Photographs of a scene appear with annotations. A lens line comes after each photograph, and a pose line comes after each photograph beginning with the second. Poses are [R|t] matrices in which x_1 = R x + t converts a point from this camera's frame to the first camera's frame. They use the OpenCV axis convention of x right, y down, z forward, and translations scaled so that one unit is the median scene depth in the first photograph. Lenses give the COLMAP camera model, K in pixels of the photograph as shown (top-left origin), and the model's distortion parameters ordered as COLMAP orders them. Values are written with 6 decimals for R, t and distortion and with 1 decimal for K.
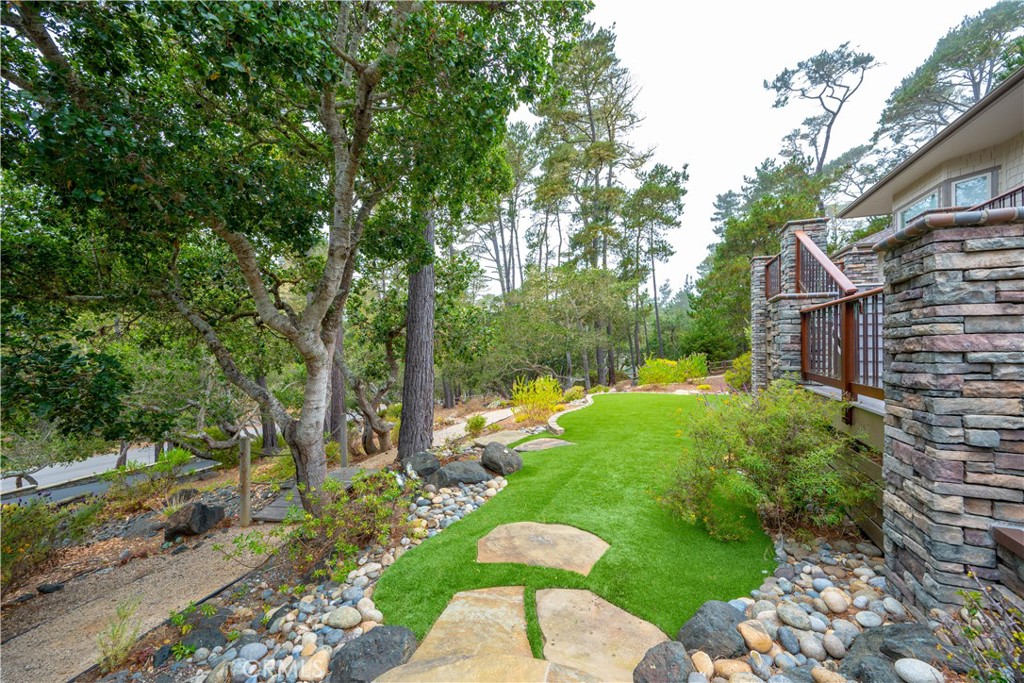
lens RADIAL K [[397.6, 0, 513.0], [0, 397.6, 341.9], [0, 0, 1]] dist [-0.000580, -0.000200]
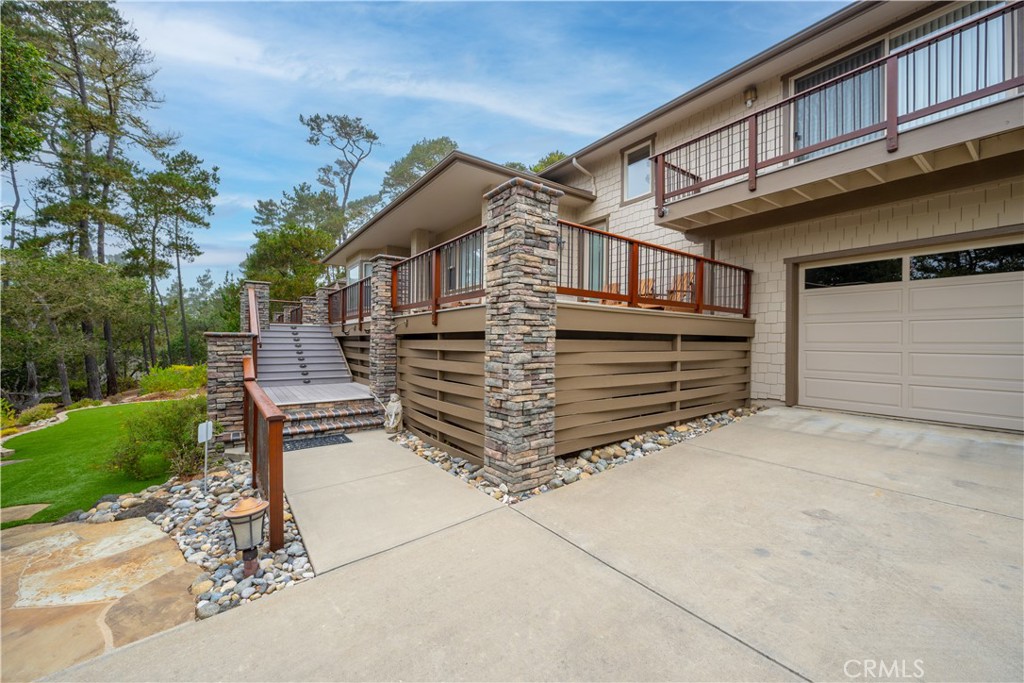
lens RADIAL K [[397.6, 0, 513.0], [0, 397.6, 341.9], [0, 0, 1]] dist [-0.000580, -0.000200]
pose [[0.529347, 0.002305, 0.848402, -0.014506], [-0.010048, 0.999943, 0.003553, -0.017642], [-0.848346, -0.010405, 0.529340, -0.154622]]
